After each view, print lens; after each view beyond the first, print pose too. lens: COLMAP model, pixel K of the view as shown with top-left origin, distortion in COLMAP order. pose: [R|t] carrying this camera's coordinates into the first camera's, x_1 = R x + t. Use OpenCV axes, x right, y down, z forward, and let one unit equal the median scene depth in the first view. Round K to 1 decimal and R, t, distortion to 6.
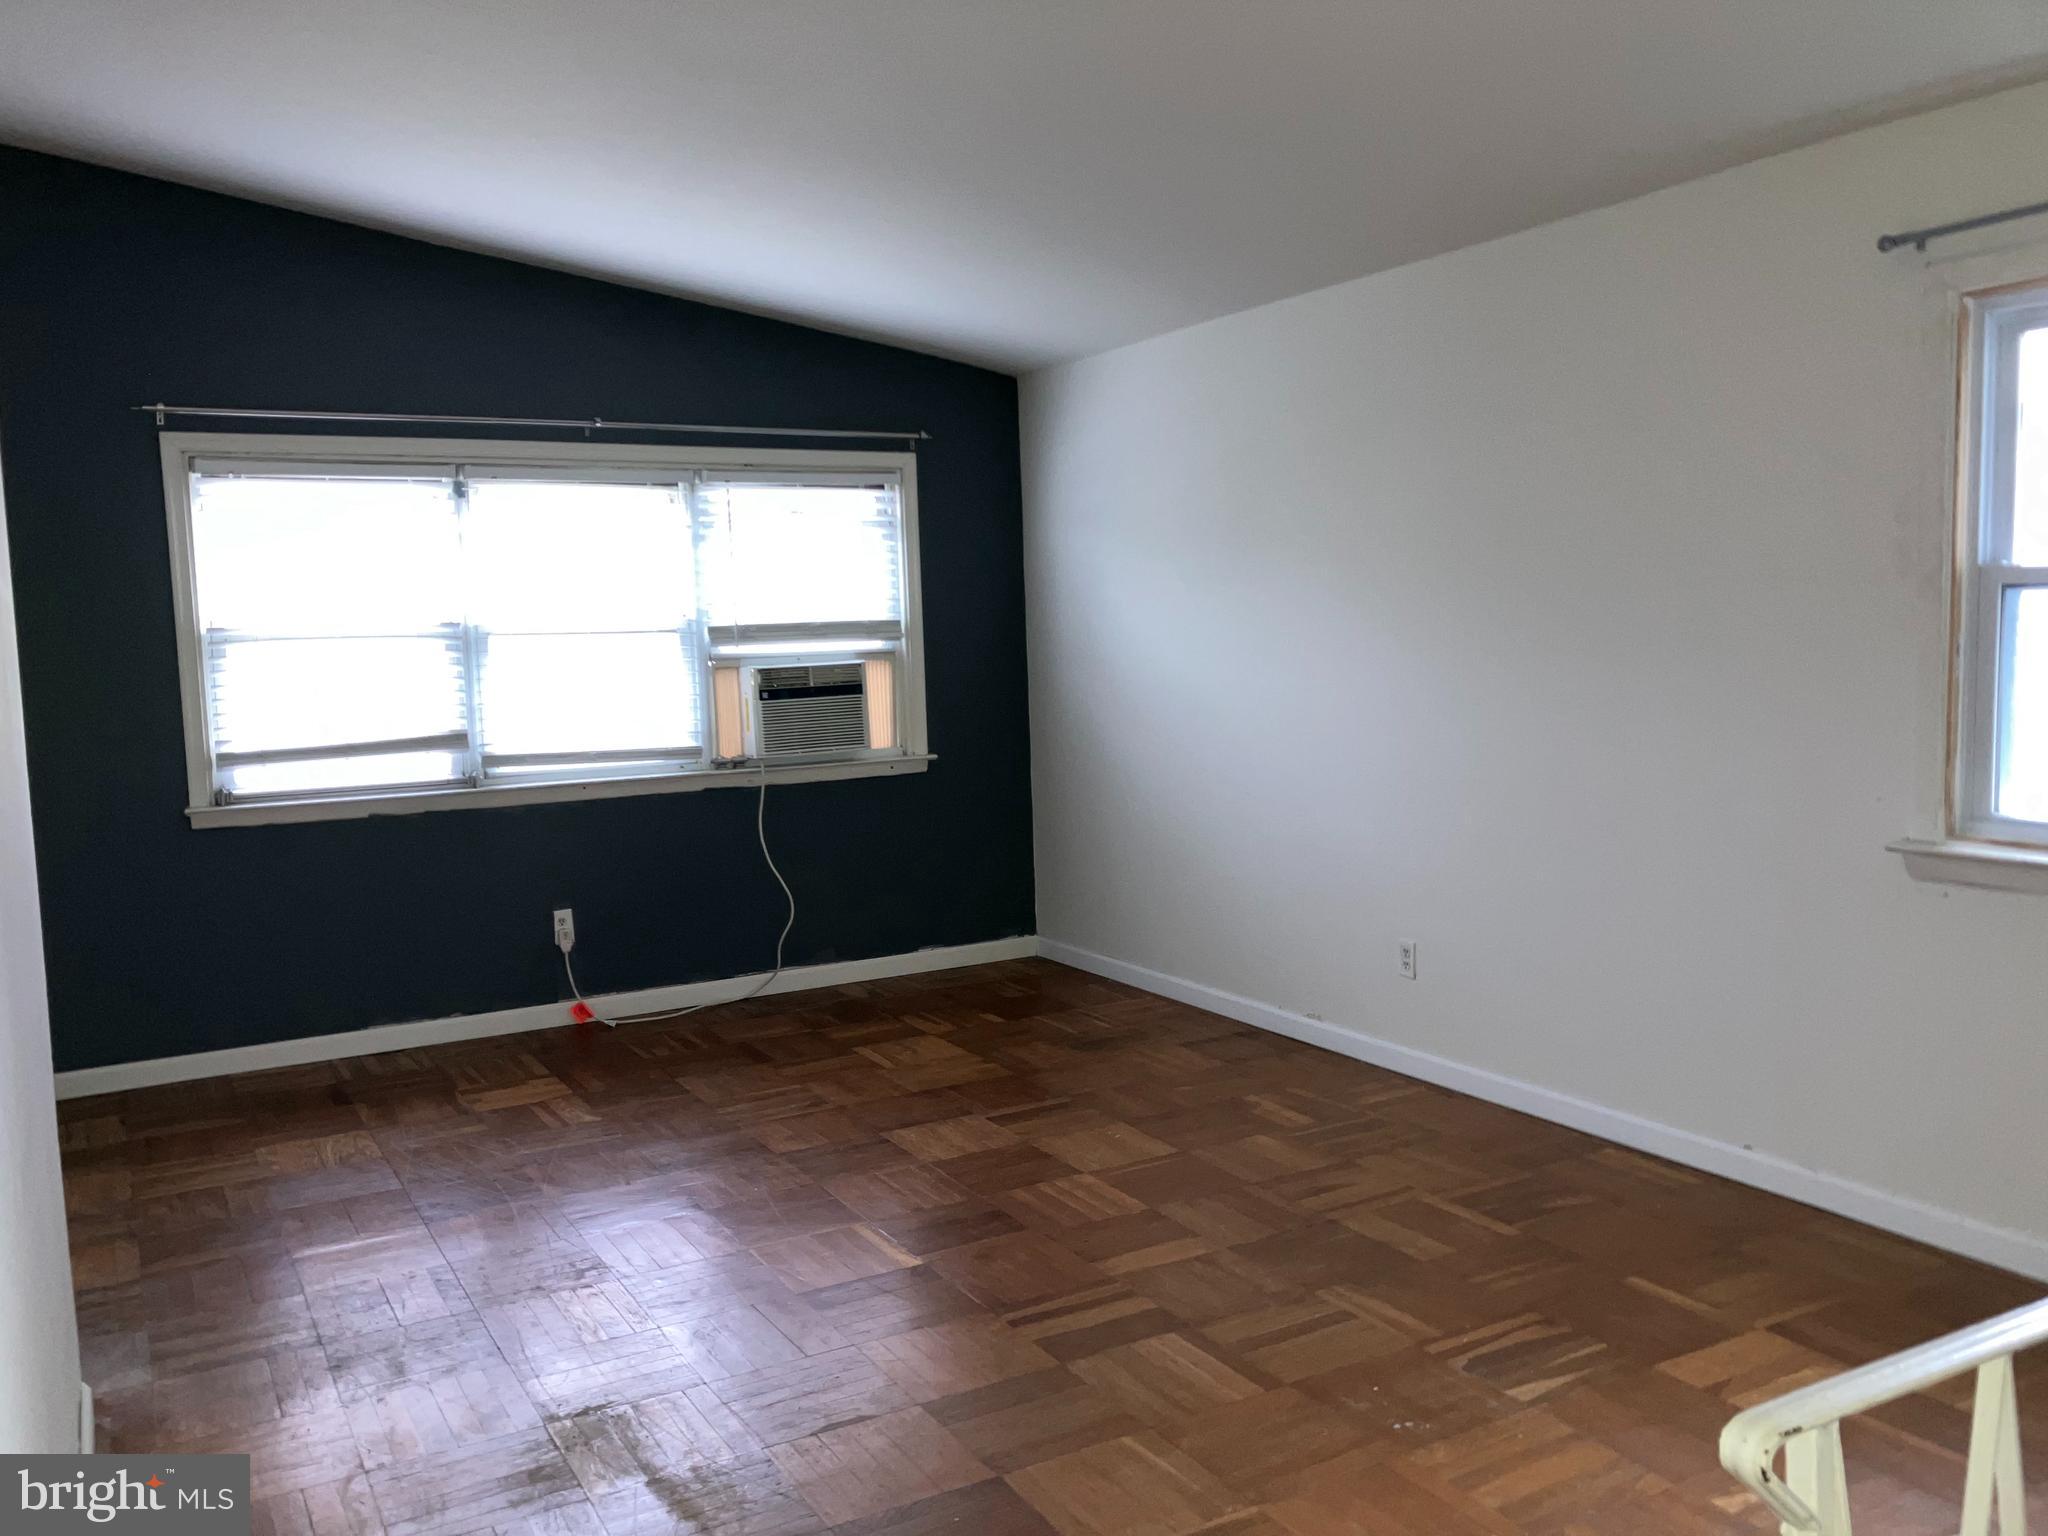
lens RADIAL K [[1685.8, 0, 1027.9], [0, 1685.8, 759.6], [0, 0, 1]] dist [0.029879, -0.012533]
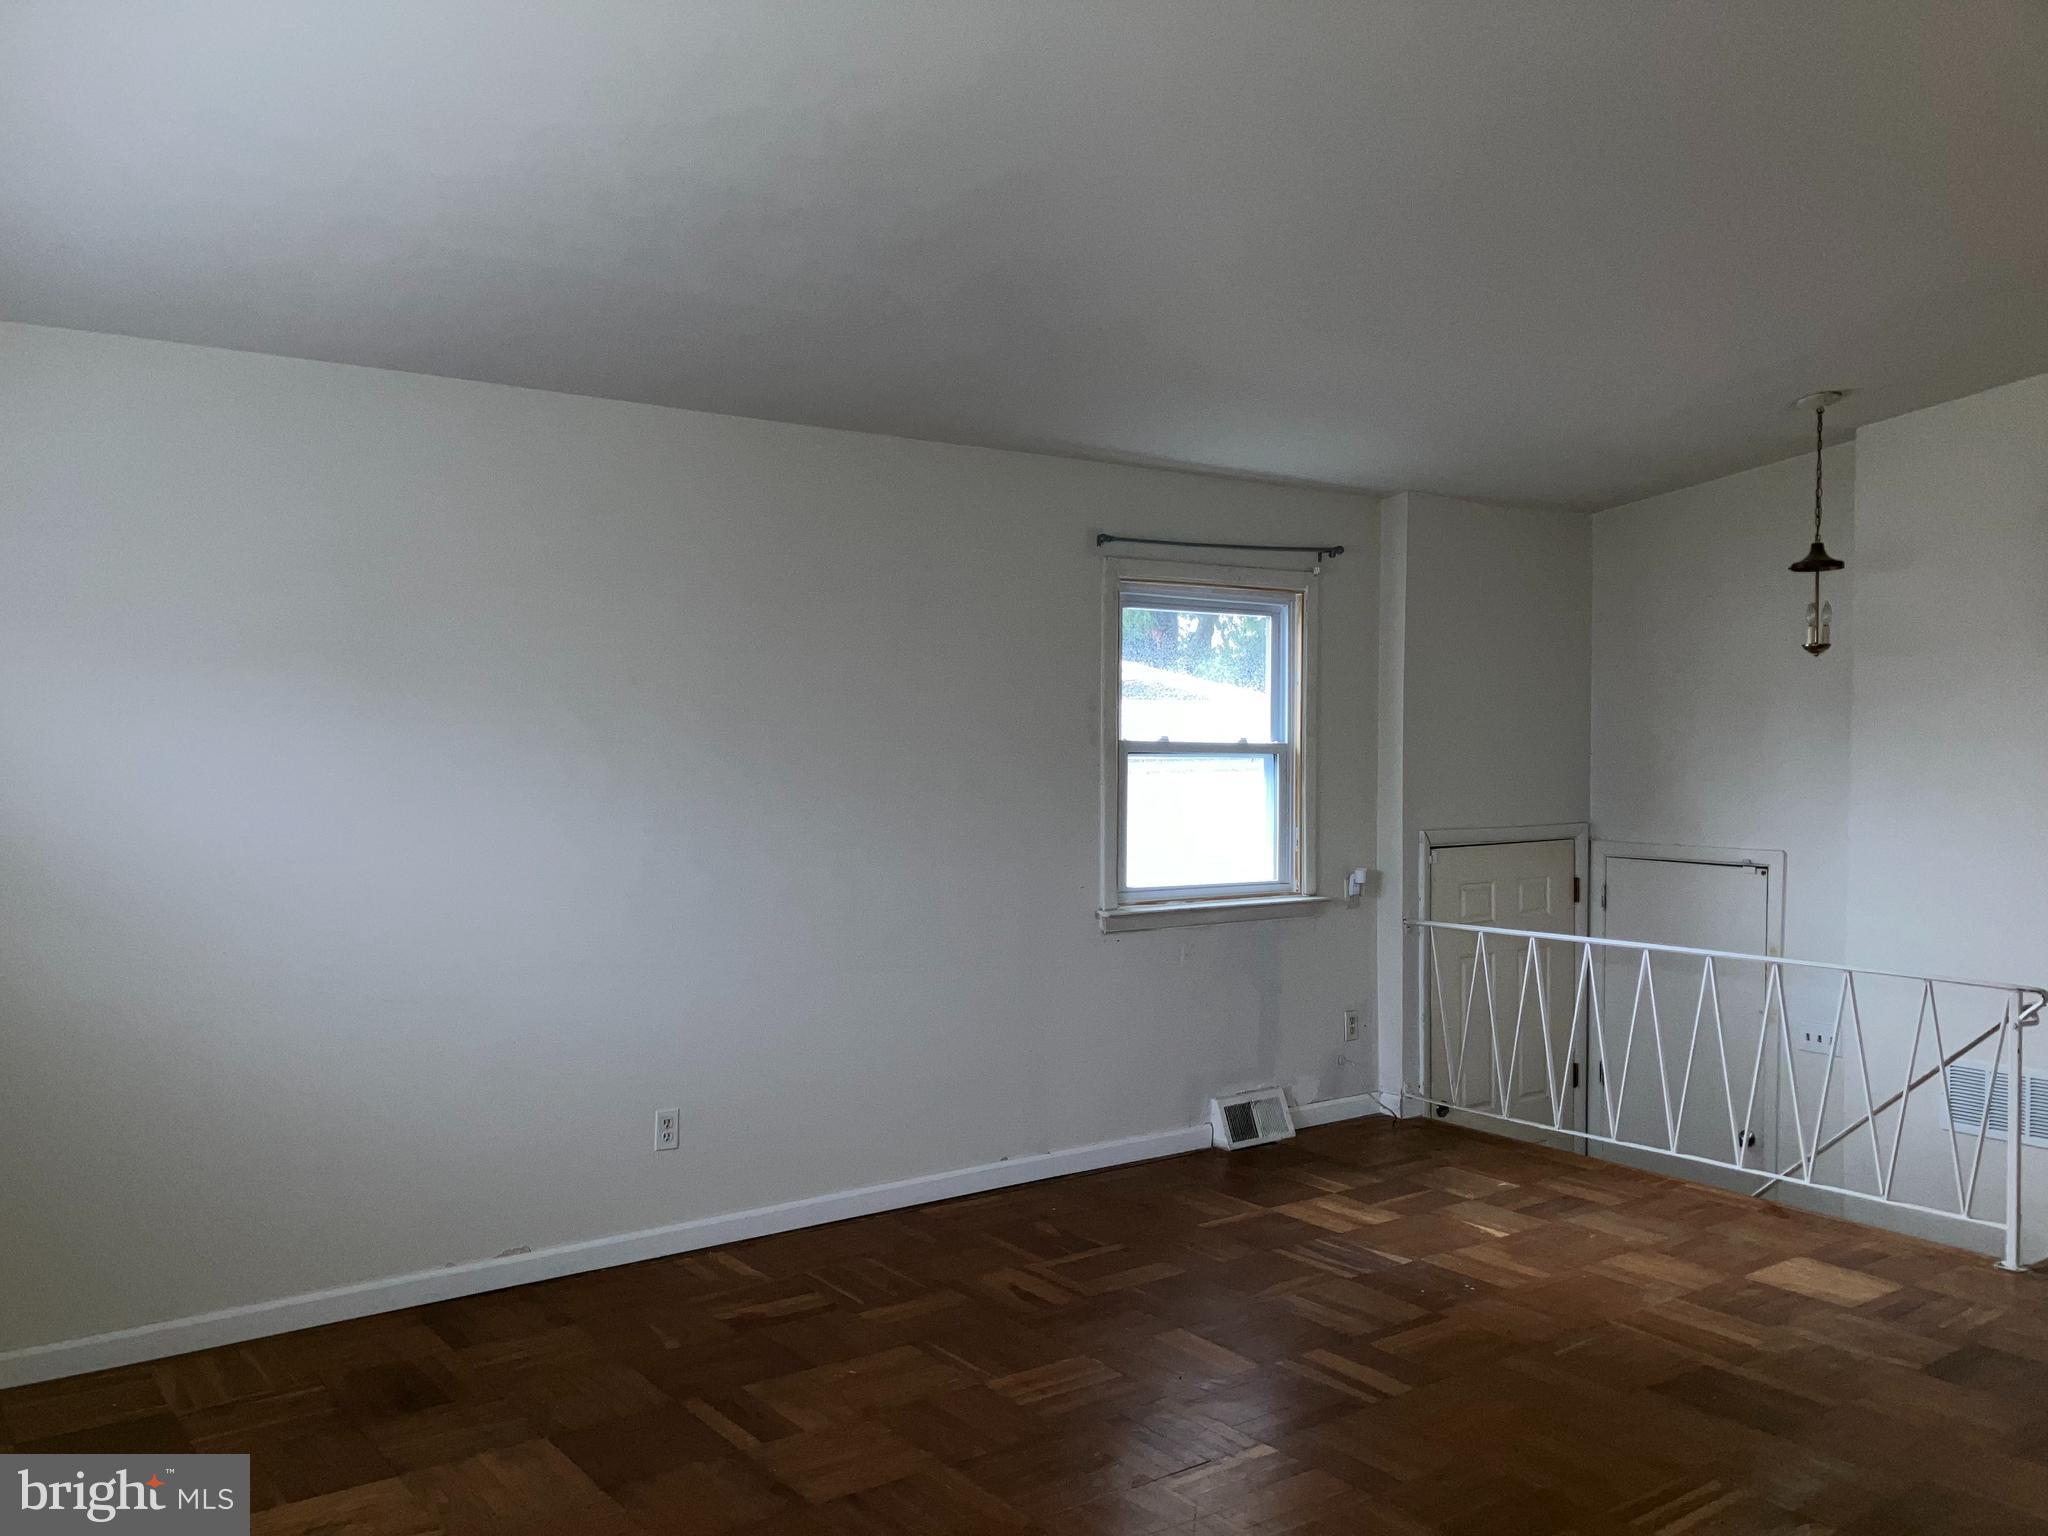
lens RADIAL K [[1685.8, 0, 1031.9], [0, 1685.8, 749.3], [0, 0, 1]] dist [0.029879, -0.012533]
pose [[-0.134420, 0.014224, 0.990822, -0.797672], [0.080626, 0.996739, -0.003371, -0.079815], [-0.987639, 0.079433, -0.135129, 0.980415]]
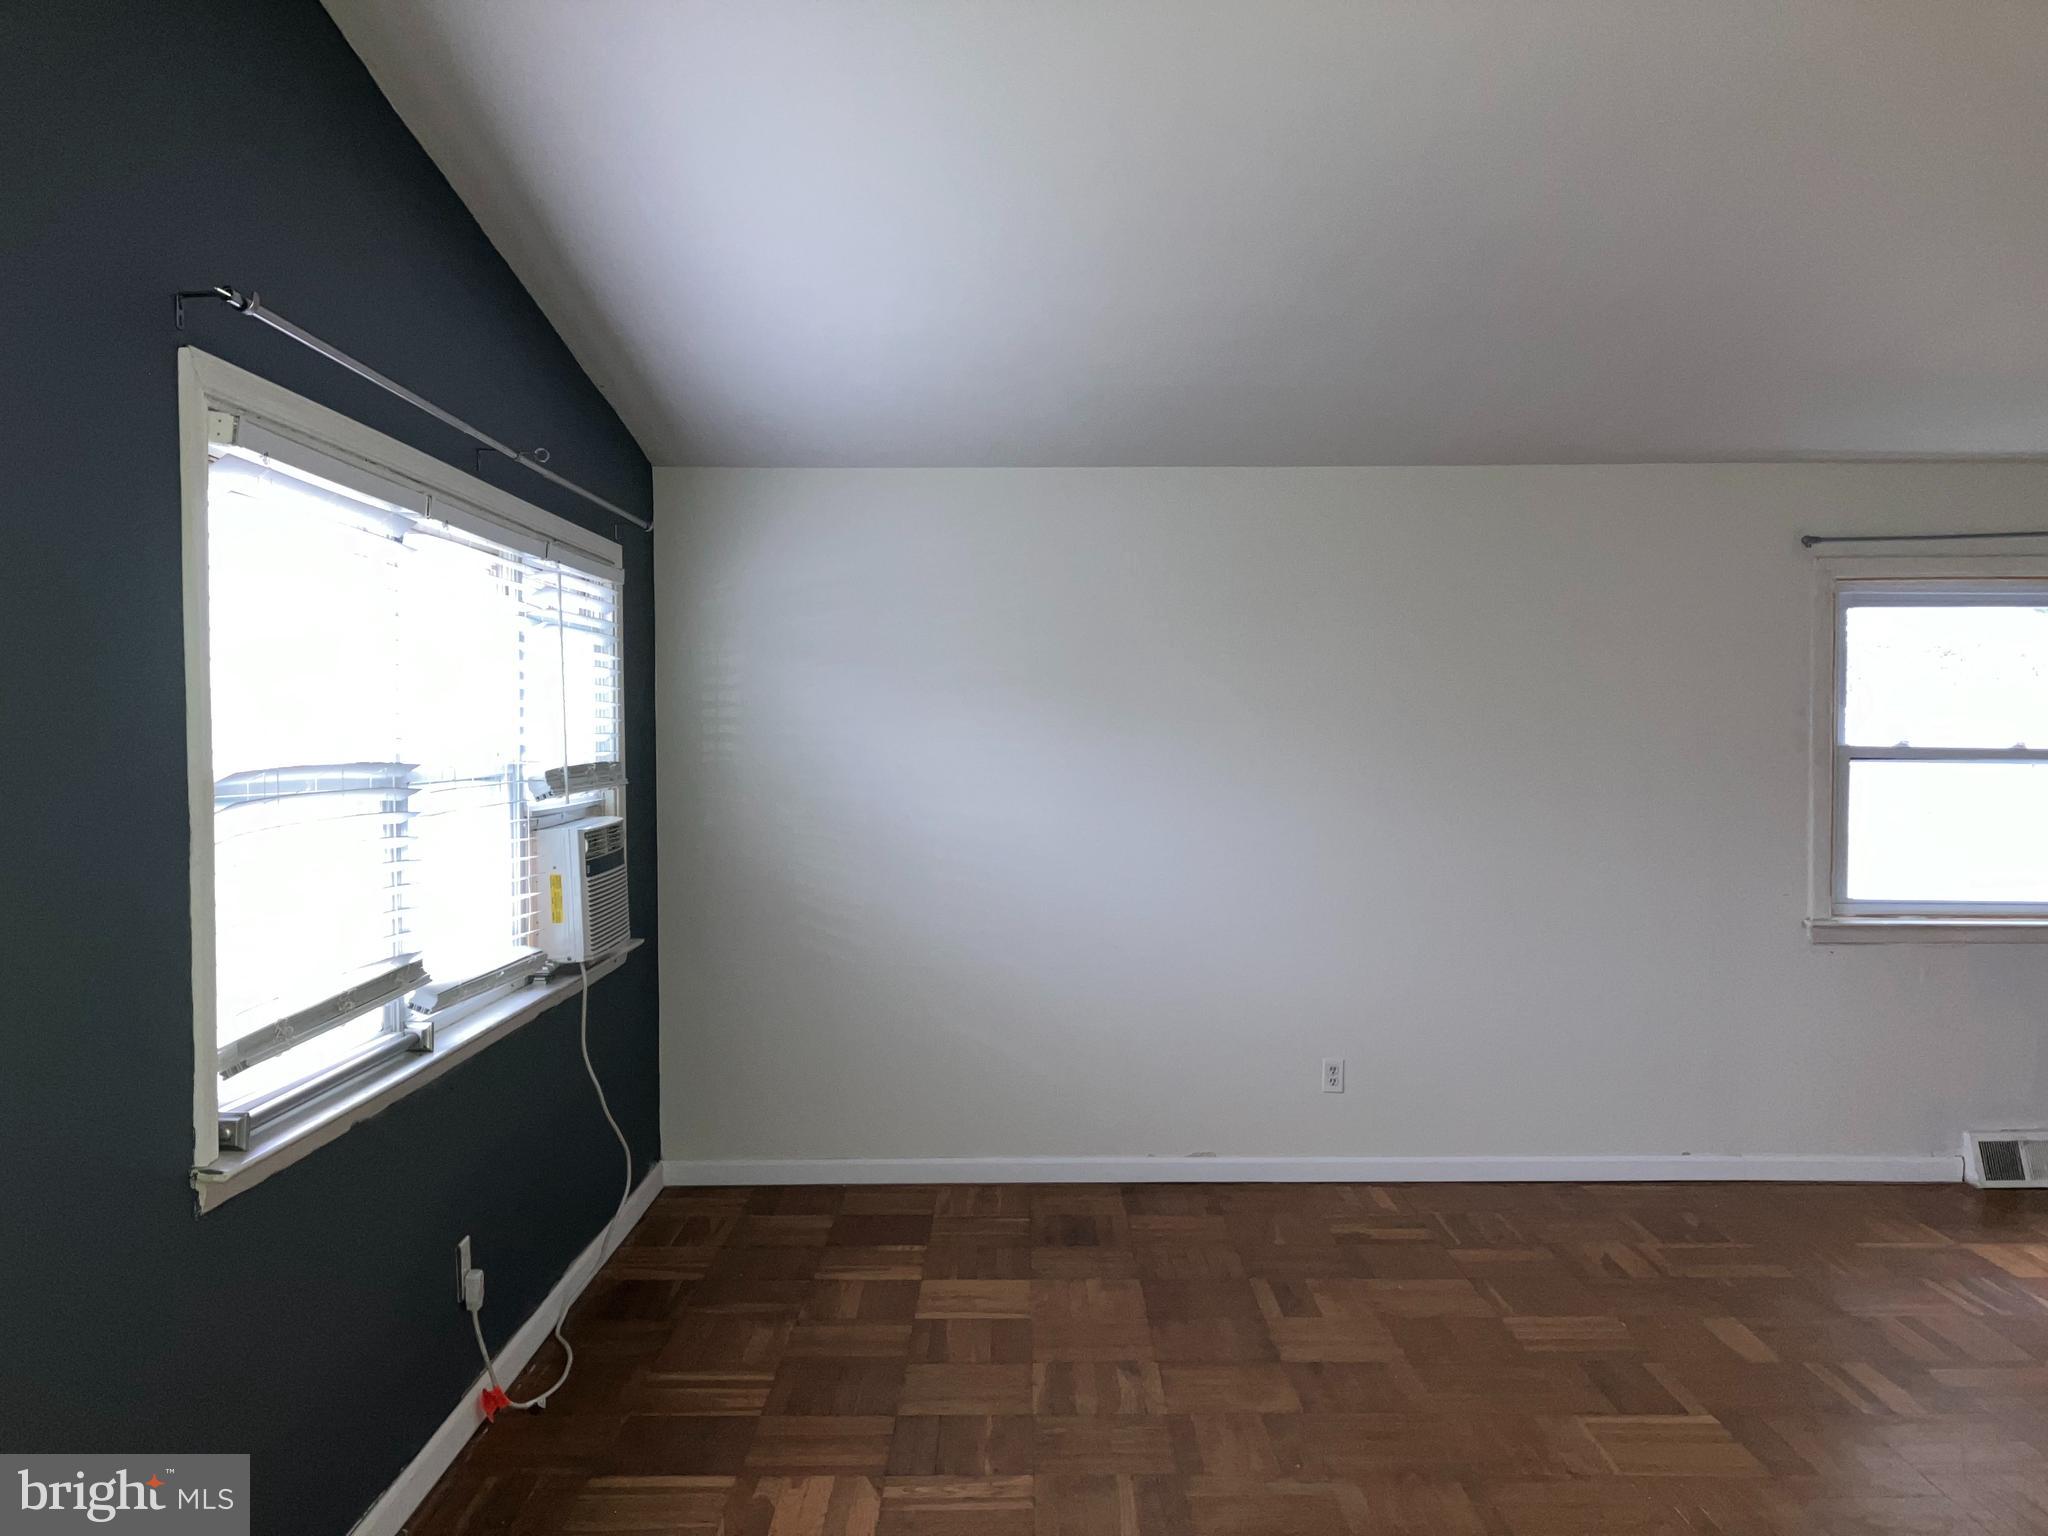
lens RADIAL K [[1685.8, 0, 1045.0], [0, 1685.8, 765.1], [0, 0, 1]] dist [0.029879, -0.012533]
pose [[0.476155, 0.010030, 0.879304, -0.910704], [0.059808, 0.997250, -0.043762, -0.052526], [-0.877325, 0.073427, 0.474246, 0.673096]]
